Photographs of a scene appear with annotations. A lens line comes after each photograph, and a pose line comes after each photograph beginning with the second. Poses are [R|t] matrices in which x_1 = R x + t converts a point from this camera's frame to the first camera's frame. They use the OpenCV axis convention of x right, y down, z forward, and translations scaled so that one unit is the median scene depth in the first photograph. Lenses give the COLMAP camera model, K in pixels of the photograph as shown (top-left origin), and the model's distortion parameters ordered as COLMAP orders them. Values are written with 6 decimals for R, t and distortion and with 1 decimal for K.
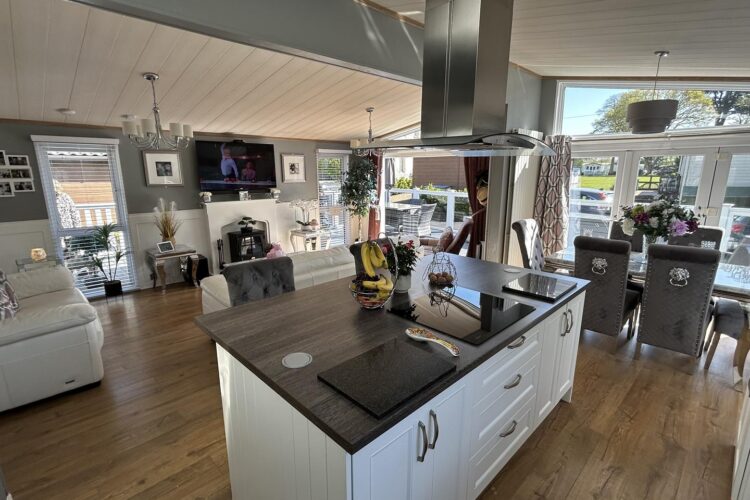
lens RADIAL K [[365.9, 0, 375.0], [0, 365.9, 250.0], [0, 0, 1]] dist [-0.000459, 0.002140]
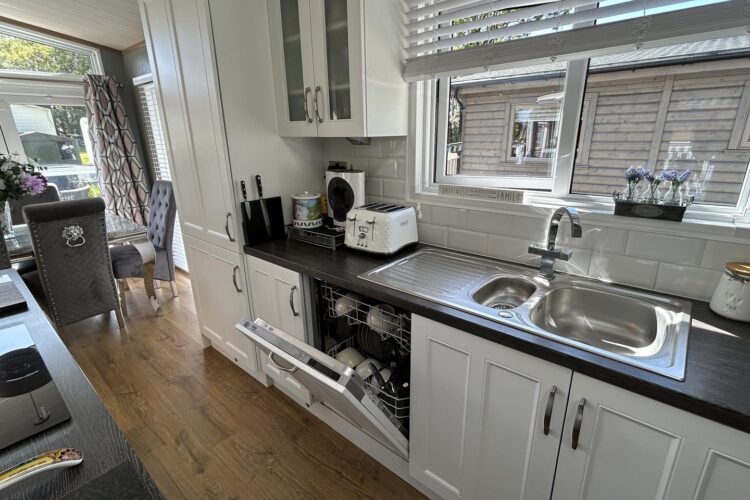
lens RADIAL K [[365.9, 0, 375.0], [0, 365.9, 250.0], [0, 0, 1]] dist [-0.000459, 0.002140]
pose [[-0.076849, -0.299979, 0.950845, -0.046185], [0.231881, 0.922138, 0.309664, -0.000576], [-0.969704, 0.244280, -0.001306, 0.180510]]
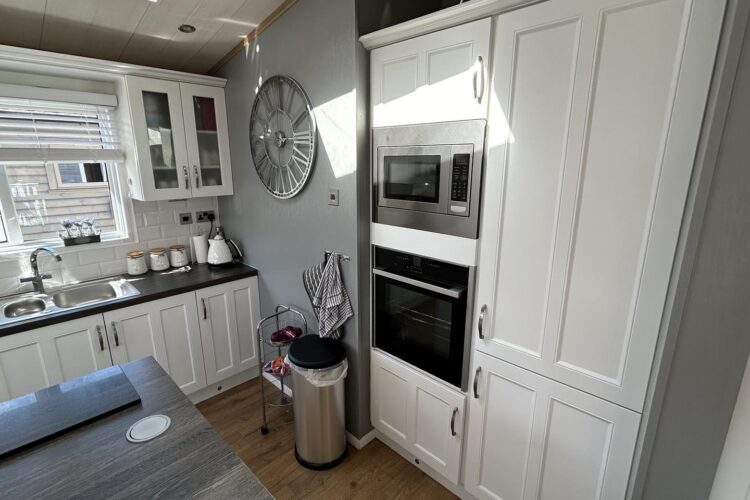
lens RADIAL K [[365.9, 0, 375.0], [0, 365.9, 250.0], [0, 0, 1]] dist [-0.000459, 0.002140]
pose [[-0.999853, 0.005079, -0.016383, -0.209411], [-0.002785, 0.894409, 0.447240, -0.121519], [0.016925, 0.447220, -0.894264, 0.462492]]
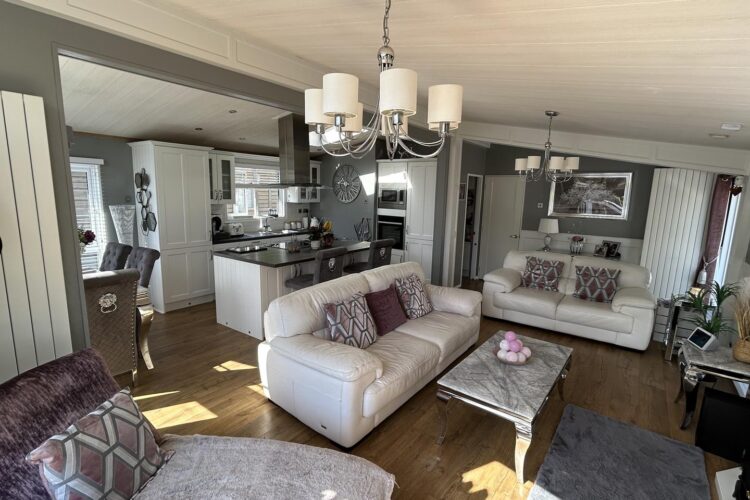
lens RADIAL K [[333.1, 0, 375.0], [0, 333.1, 250.0], [0, 0, 1]] dist [-0.001412, 0.000098]
pose [[-0.981515, 0.006963, -0.191258, 0.056372], [-0.065488, 0.926793, 0.369819, -0.306720], [0.179831, 0.375509, -0.909205, 1.370973]]
